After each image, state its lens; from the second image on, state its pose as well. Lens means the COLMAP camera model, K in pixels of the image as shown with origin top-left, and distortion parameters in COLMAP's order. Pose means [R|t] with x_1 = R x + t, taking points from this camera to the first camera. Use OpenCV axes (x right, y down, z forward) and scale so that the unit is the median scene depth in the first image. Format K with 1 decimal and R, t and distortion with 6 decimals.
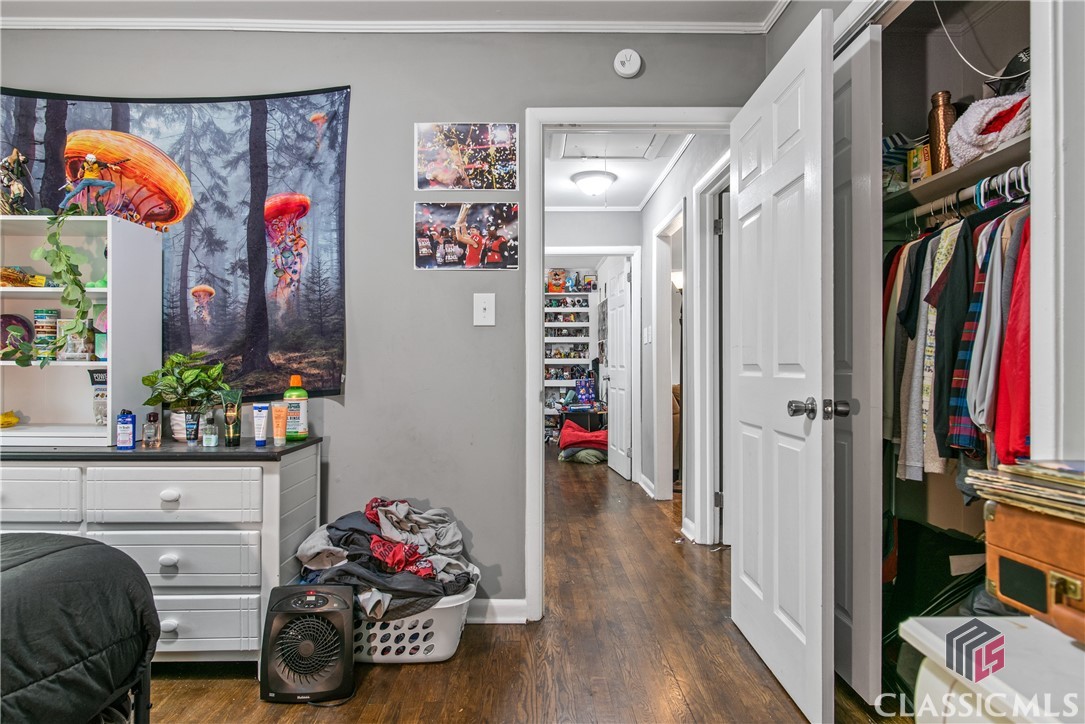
lens RADIAL K [[619.6, 0, 541.9], [0, 619.6, 361.1], [0, 0, 1]] dist [-0.005509, -0.000490]
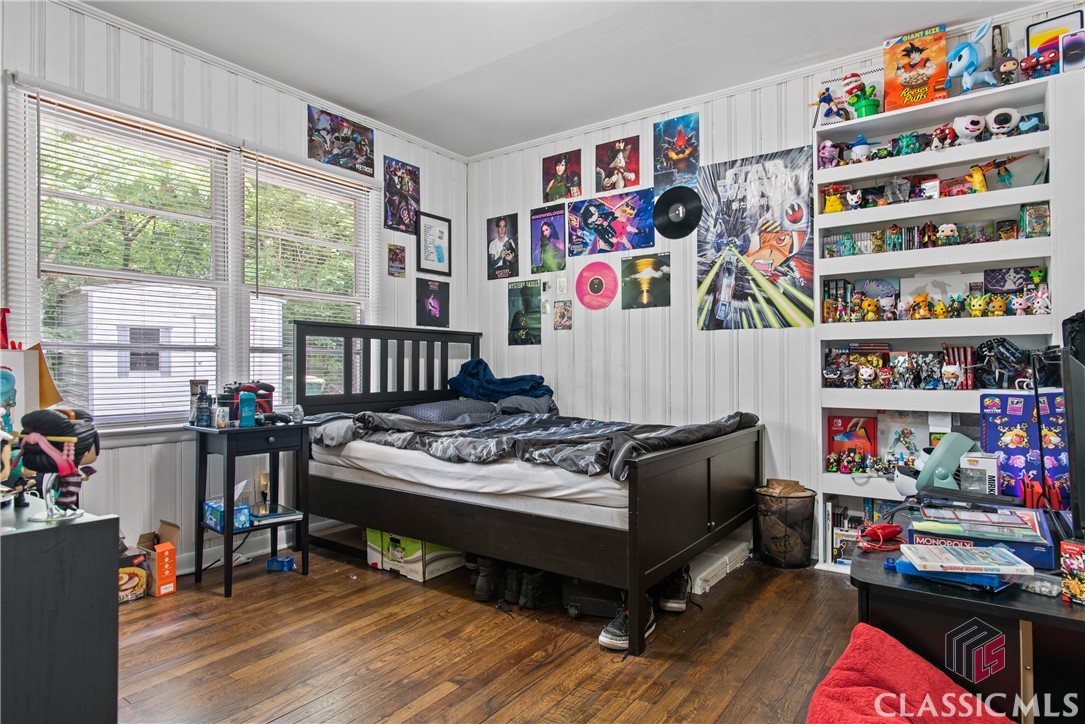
lens RADIAL K [[619.6, 0, 542.5], [0, 619.6, 364.3], [0, 0, 1]] dist [-0.005509, -0.000490]
pose [[0.805388, -0.003360, -0.592738, 0.056443], [0.000695, 0.999989, -0.004724, 0.019146], [0.592747, 0.003393, 0.805381, 0.641002]]
